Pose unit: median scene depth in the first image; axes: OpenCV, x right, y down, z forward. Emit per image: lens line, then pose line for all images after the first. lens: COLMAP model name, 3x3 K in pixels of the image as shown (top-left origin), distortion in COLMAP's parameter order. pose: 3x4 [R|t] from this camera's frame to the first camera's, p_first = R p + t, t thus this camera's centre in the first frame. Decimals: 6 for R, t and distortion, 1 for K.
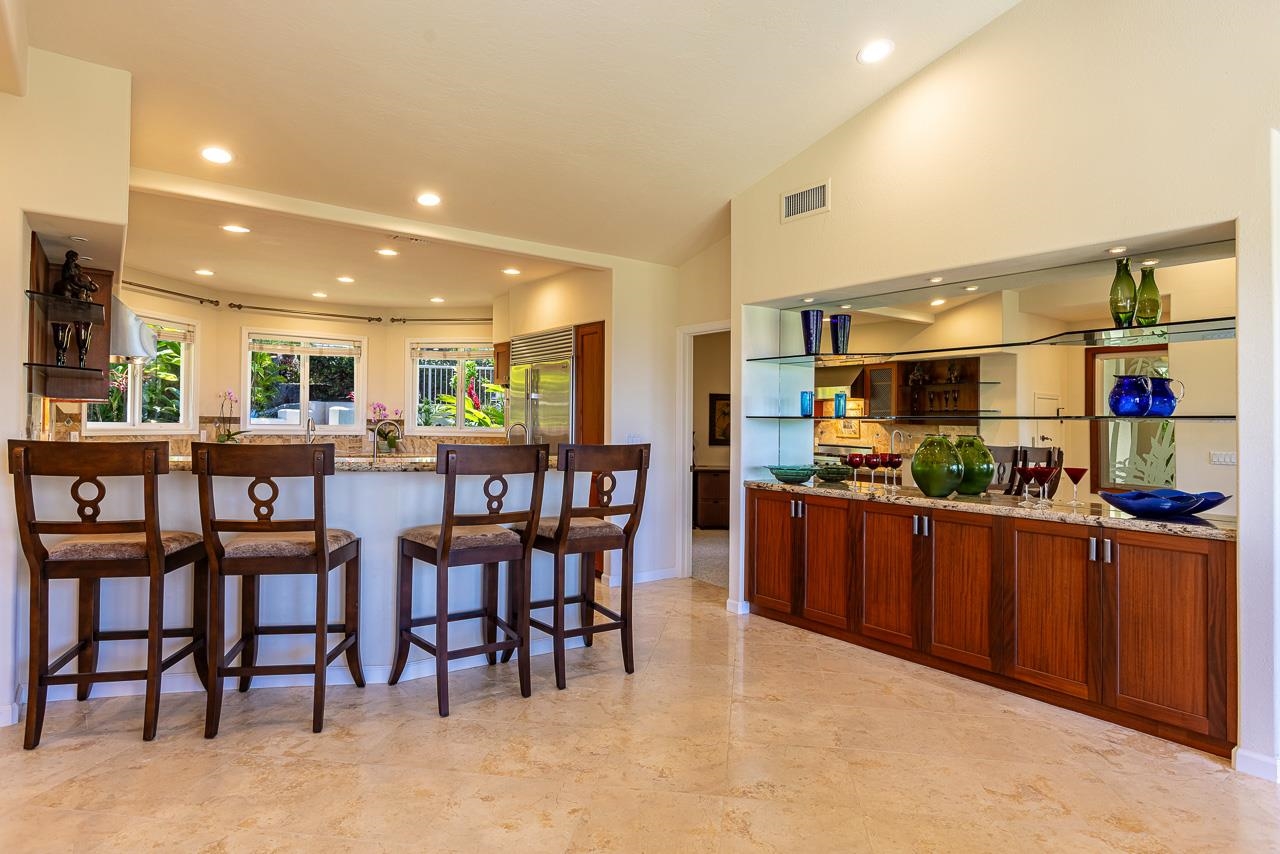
lens RADIAL K [[736.2, 0, 642.0], [0, 736.2, 422.7], [0, 0, 1]] dist [-0.001147, -0.000133]
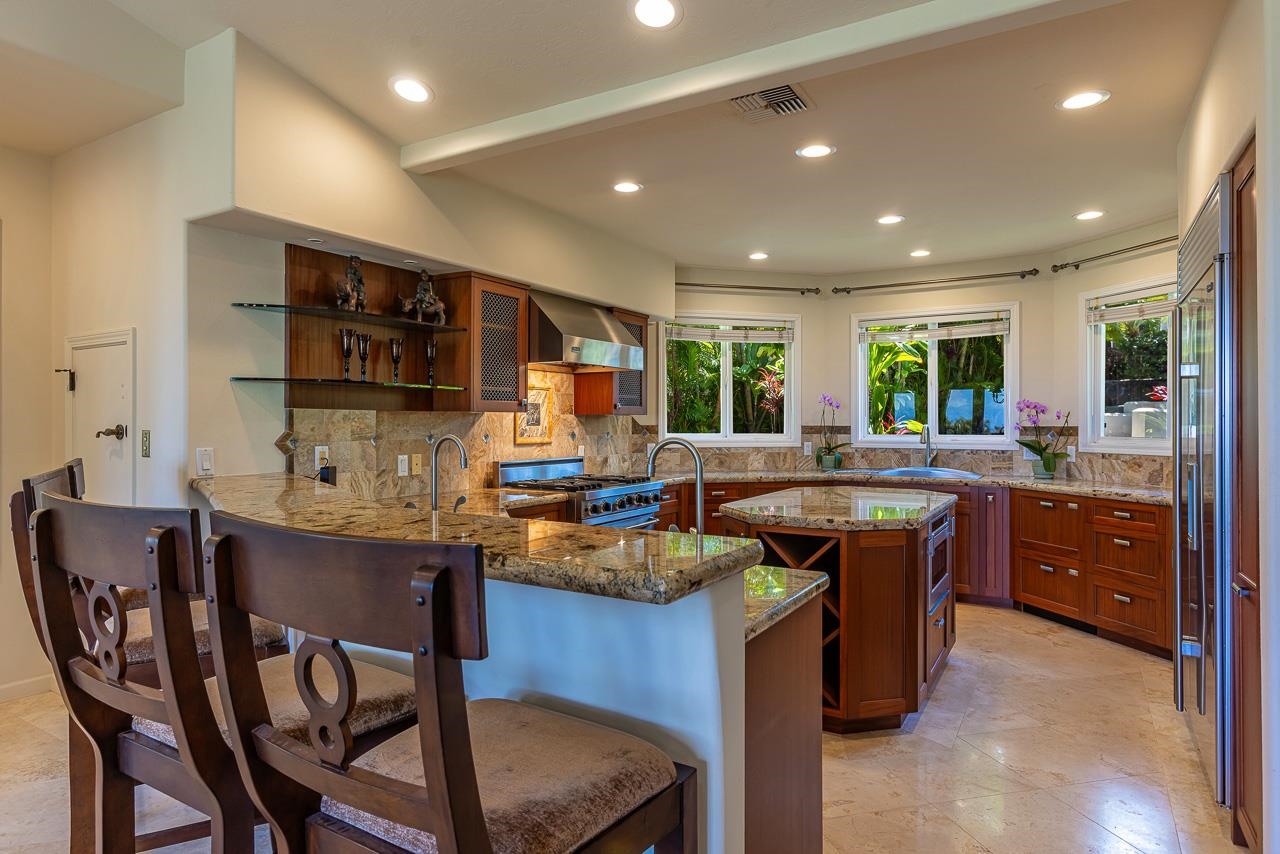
lens RADIAL K [[736.2, 0, 641.0], [0, 736.2, 428.4], [0, 0, 1]] dist [-0.001147, -0.000133]
pose [[0.381901, -0.012189, -0.924123, 0.114611], [0.006367, 0.999924, -0.010558, 0.002022], [0.924181, -0.001852, 0.381950, 0.469069]]
